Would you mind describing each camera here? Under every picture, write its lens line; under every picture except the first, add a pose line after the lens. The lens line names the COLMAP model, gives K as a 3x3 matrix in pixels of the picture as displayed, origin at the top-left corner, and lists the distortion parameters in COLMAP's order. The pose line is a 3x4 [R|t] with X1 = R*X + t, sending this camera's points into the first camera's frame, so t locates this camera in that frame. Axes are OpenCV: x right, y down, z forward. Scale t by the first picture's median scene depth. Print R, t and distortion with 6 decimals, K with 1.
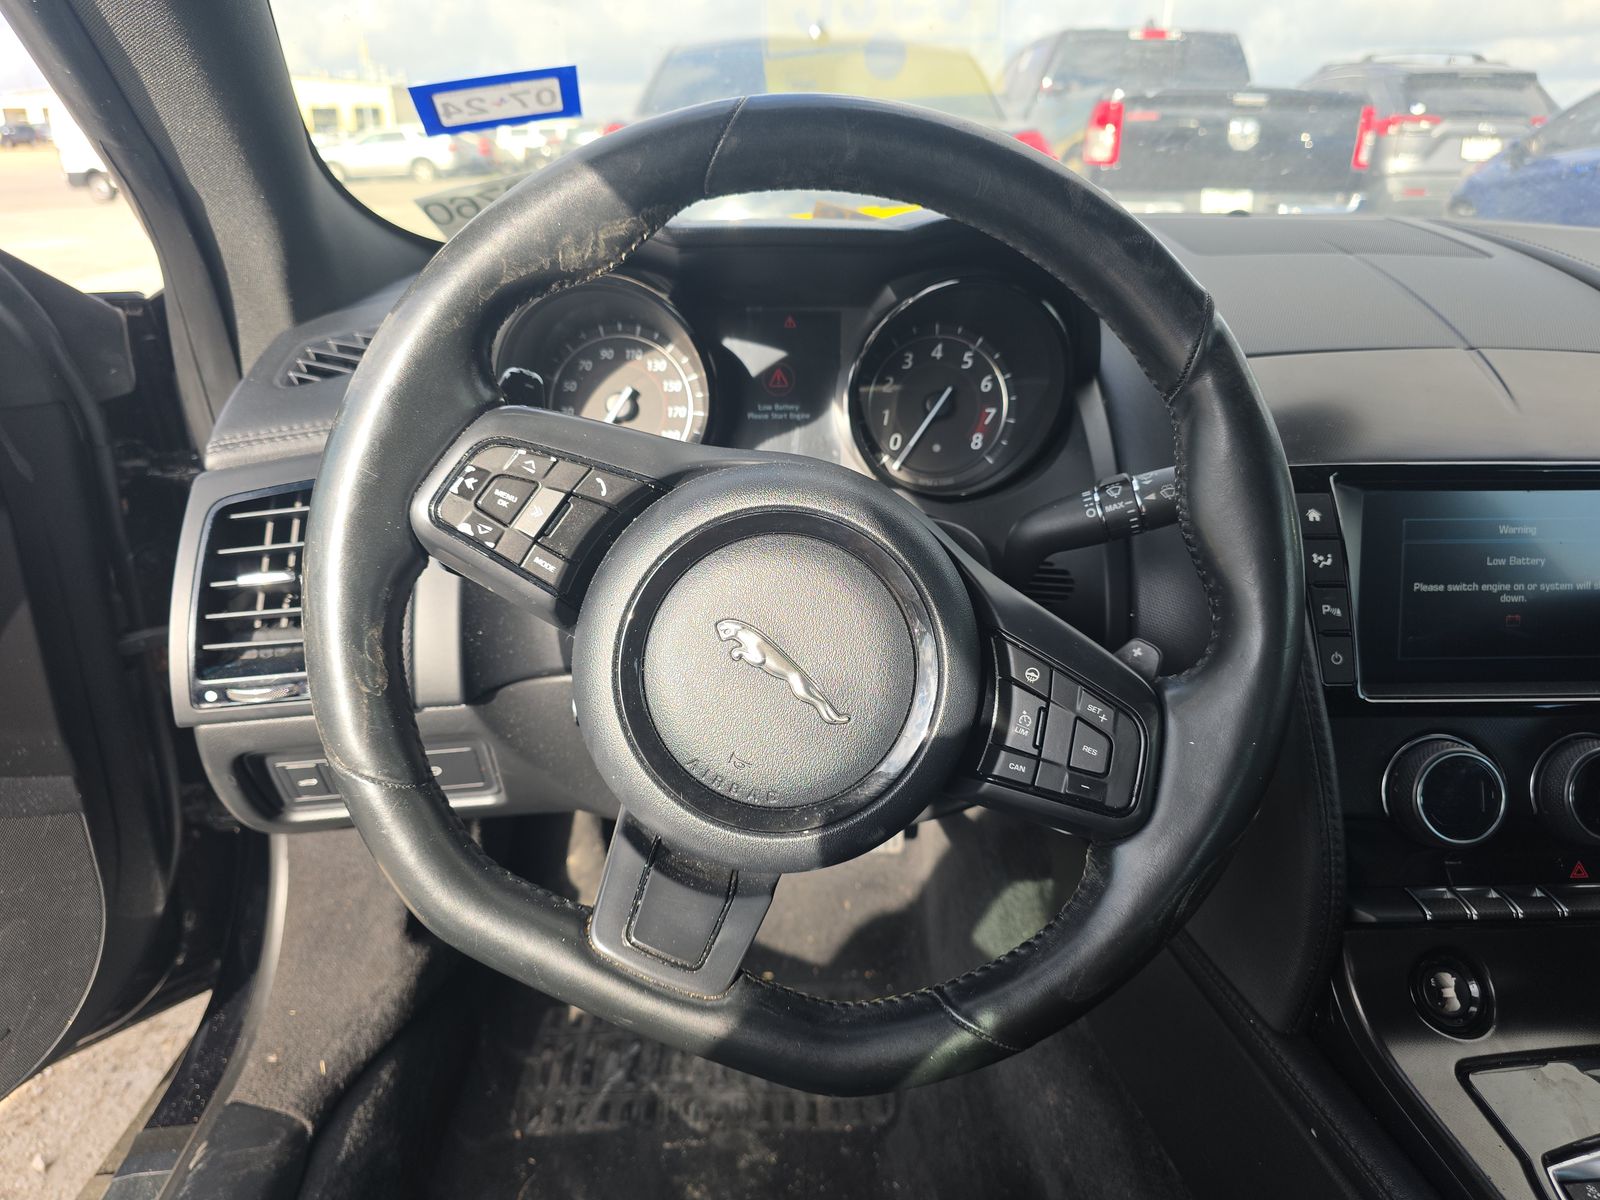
lens RADIAL K [[1103.0, 0, 795.8], [0, 1103.0, 598.1], [0, 0, 1]] dist [0.001315, -0.018263]
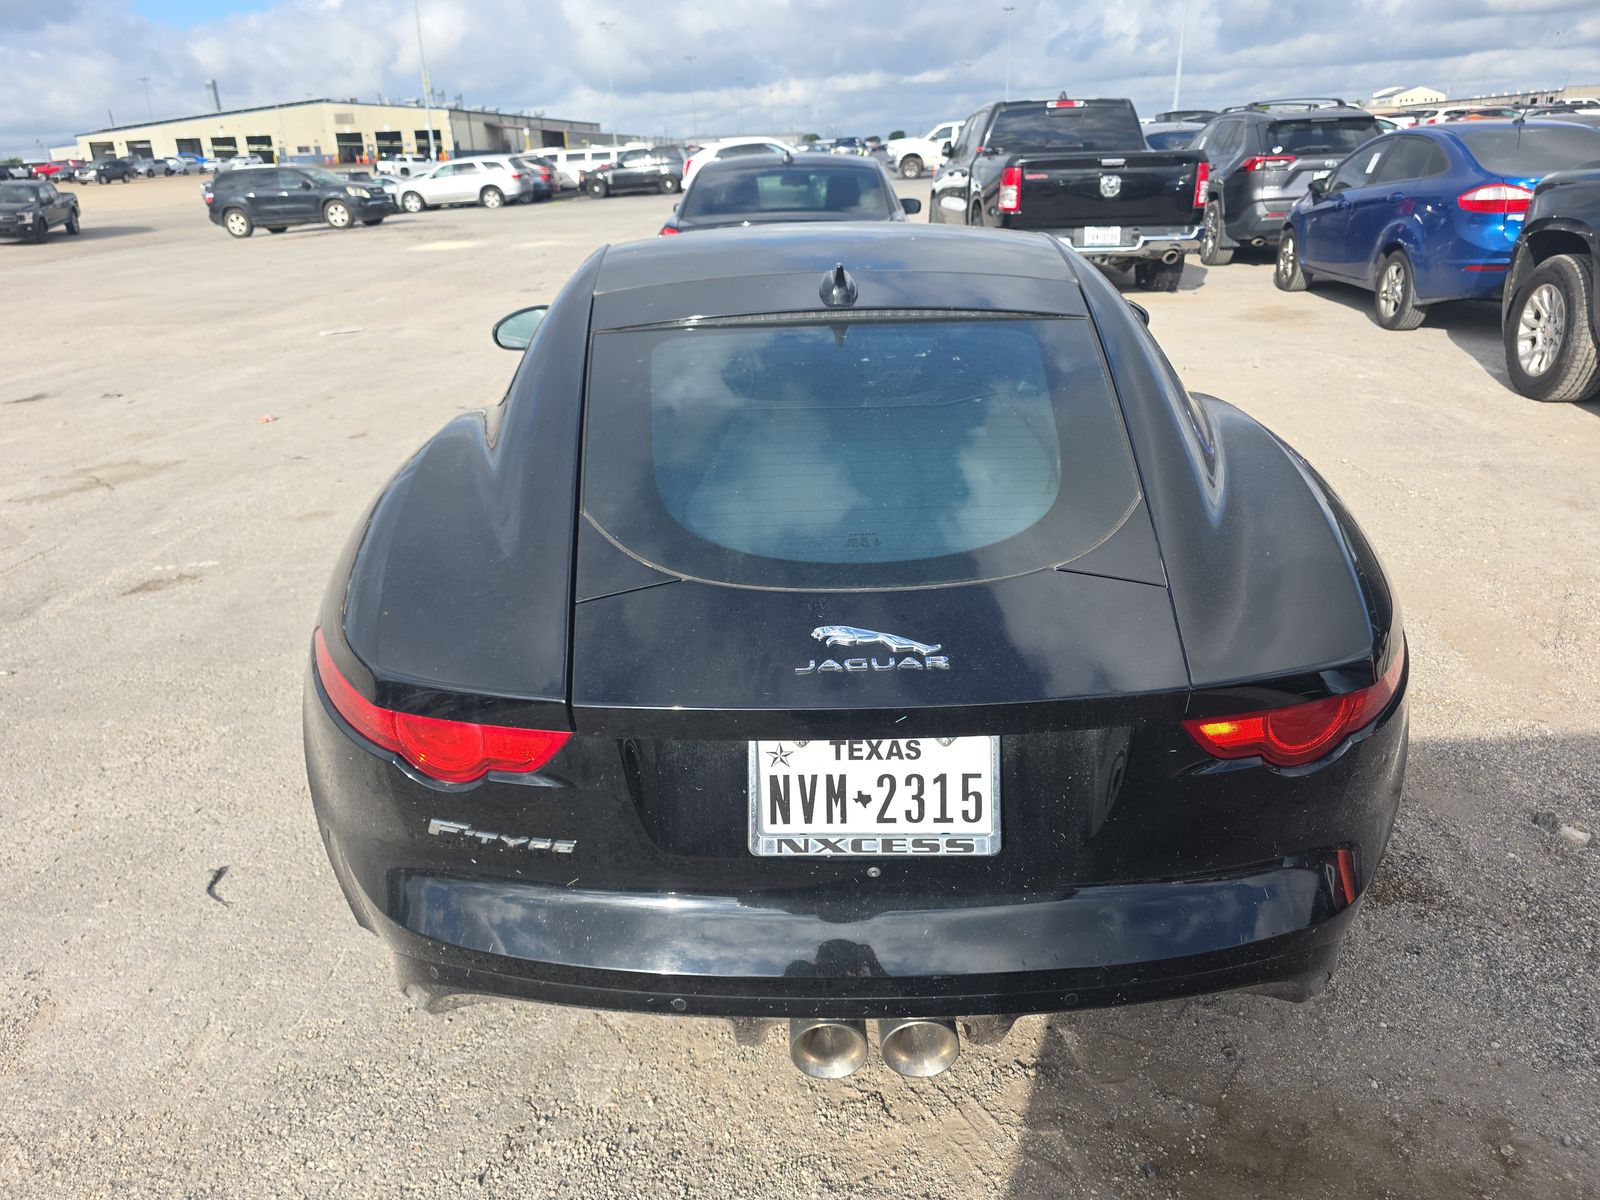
lens RADIAL K [[1103.0, 0, 786.4], [0, 1103.0, 596.1], [0, 0, 1]] dist [0.001315, -0.018263]
pose [[0.998071, -0.016184, -0.059934, 0.058824], [0.015924, 0.999862, -0.004809, 0.077629], [0.060003, 0.003846, 0.998191, -0.329045]]
